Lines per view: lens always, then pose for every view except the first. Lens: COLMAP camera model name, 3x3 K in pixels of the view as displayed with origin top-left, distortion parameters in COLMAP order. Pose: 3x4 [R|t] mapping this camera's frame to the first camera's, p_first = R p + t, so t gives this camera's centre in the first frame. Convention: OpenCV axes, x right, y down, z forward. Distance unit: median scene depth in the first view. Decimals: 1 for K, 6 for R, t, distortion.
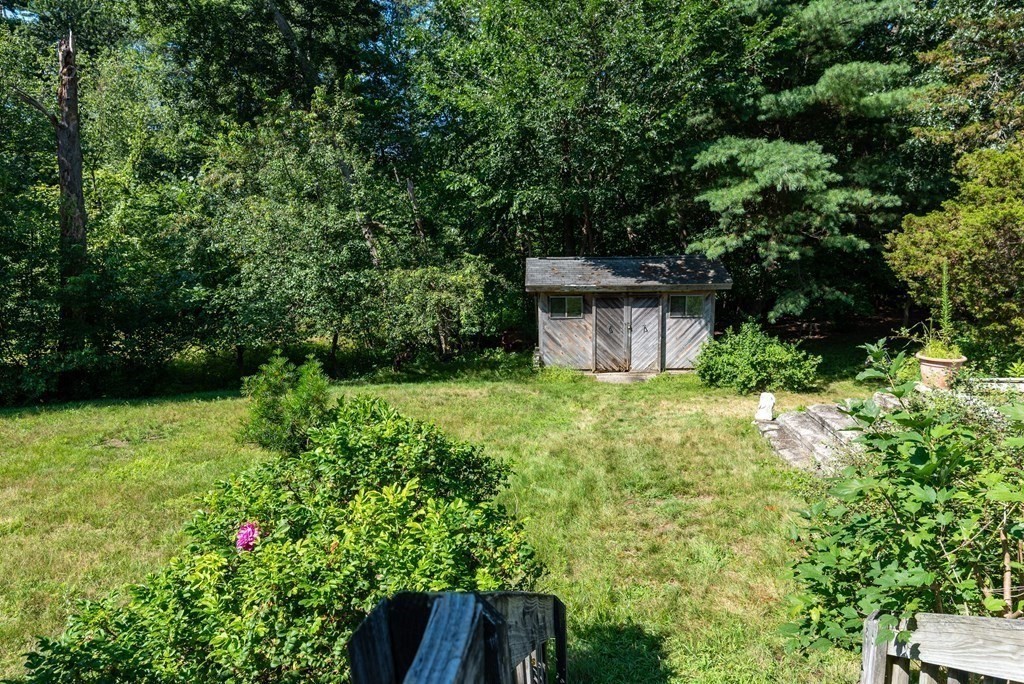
lens RADIAL K [[748.0, 0, 516.8], [0, 748.0, 344.6], [0, 0, 1]] dist [0.034886, 0.002294]
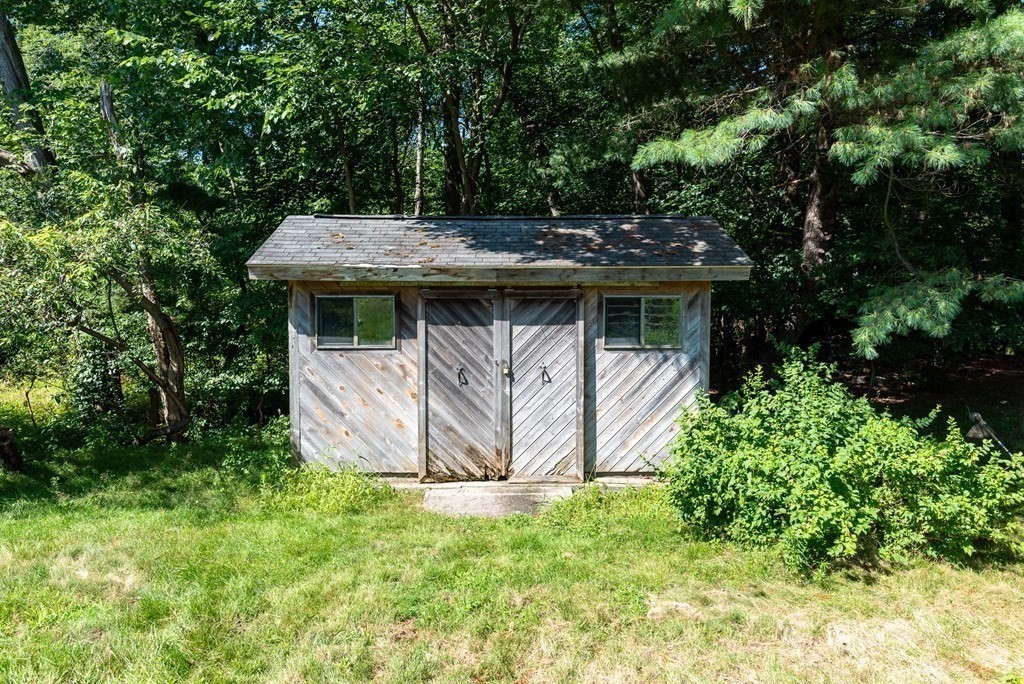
lens RADIAL K [[642.5, 0, 536.3], [0, 642.5, 313.4], [0, 0, 1]] dist [0.001840, -0.001493]
pose [[0.999752, 0.011679, 0.018957, 0.160037], [-0.008858, 0.989739, -0.142612, -0.004362], [-0.020428, 0.142409, 0.989597, 0.645219]]
